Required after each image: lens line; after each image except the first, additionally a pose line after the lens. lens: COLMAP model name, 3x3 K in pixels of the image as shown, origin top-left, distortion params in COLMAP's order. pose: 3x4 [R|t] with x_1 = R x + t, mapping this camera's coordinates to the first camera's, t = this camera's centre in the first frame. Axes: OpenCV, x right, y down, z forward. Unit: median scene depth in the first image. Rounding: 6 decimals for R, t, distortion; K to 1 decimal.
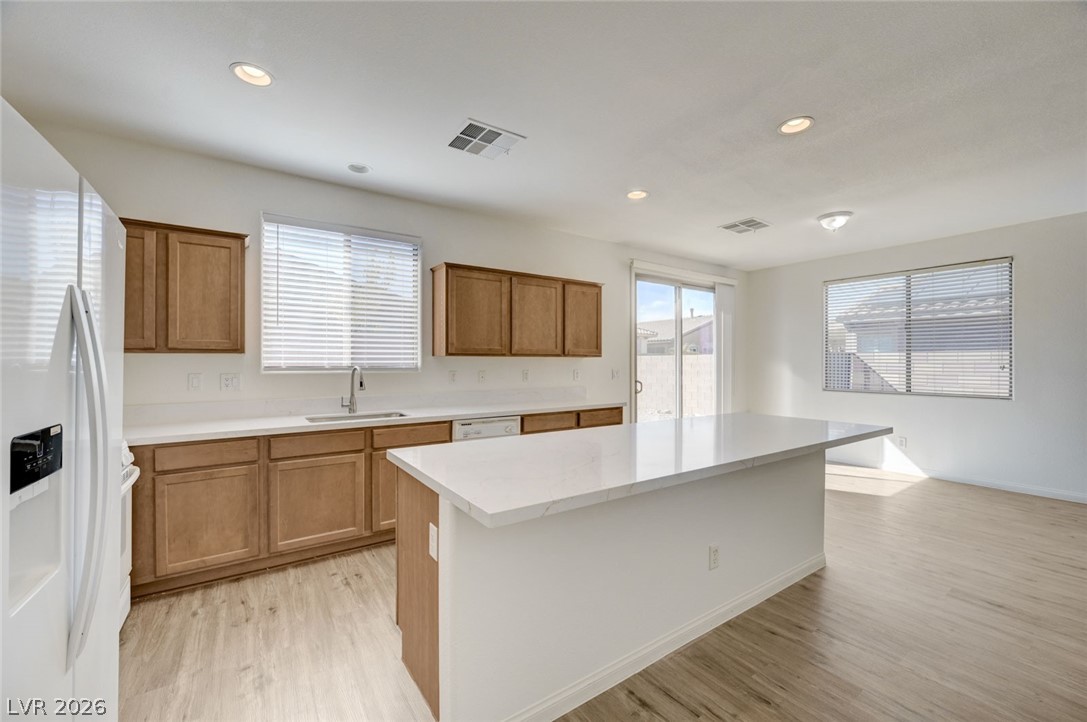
lens RADIAL K [[433.4, 0, 524.7], [0, 433.4, 360.0], [0, 0, 1]] dist [-0.006093, 0.001259]
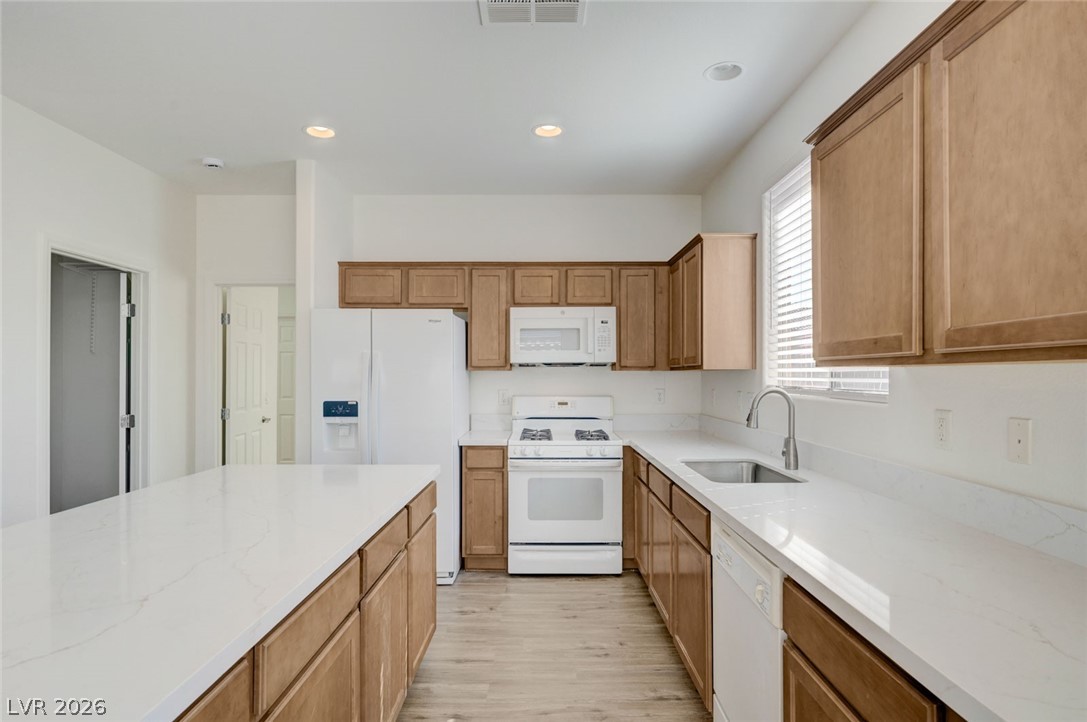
lens RADIAL K [[580.0, 0, 551.4], [0, 580.0, 373.2], [0, 0, 1]] dist [-0.017471, -0.000235]
pose [[-0.517477, -0.002602, -0.855693, 0.383334], [0.004995, 0.999969, -0.006062, -0.001441], [0.855683, -0.007411, -0.517448, 1.011322]]
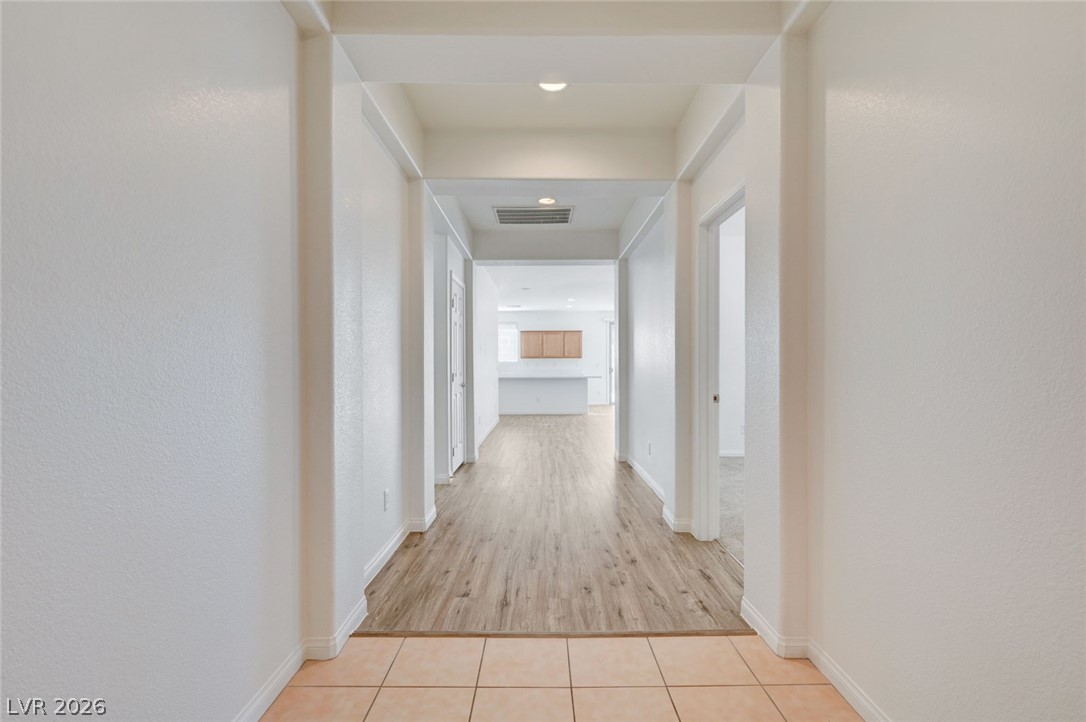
lens RADIAL K [[485.6, 0, 540.2], [0, 485.6, 365.4], [0, 0, 1]] dist [0.002652, 0.000456]
pose [[0.845137, -0.006093, -0.534514, 1.851962], [0.008854, 0.999957, 0.002602, 0.033817], [0.534476, -0.006932, 0.845155, -1.990295]]
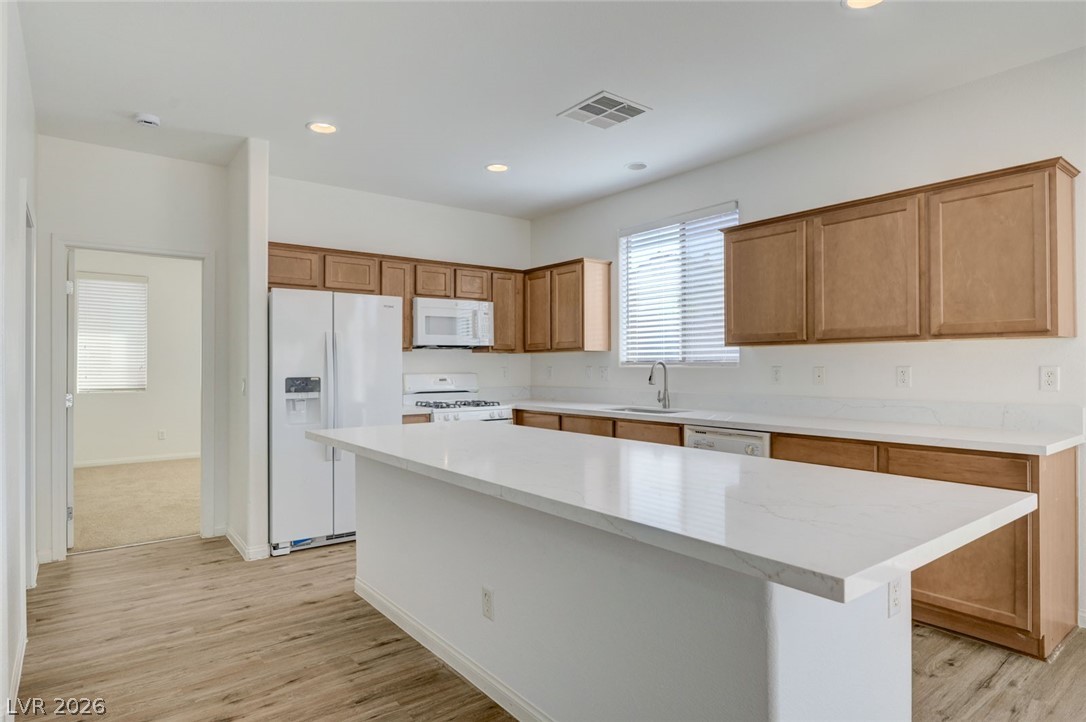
lens RADIAL K [[579.4, 0, 551.4], [0, 579.4, 360.0], [0, 0, 1]] dist [-0.017471, -0.000235]
pose [[0.109155, -0.008711, -0.993987, 0.786668], [0.010924, 0.999912, -0.007564, 0.018508], [0.993965, -0.010033, 0.109241, 0.538691]]
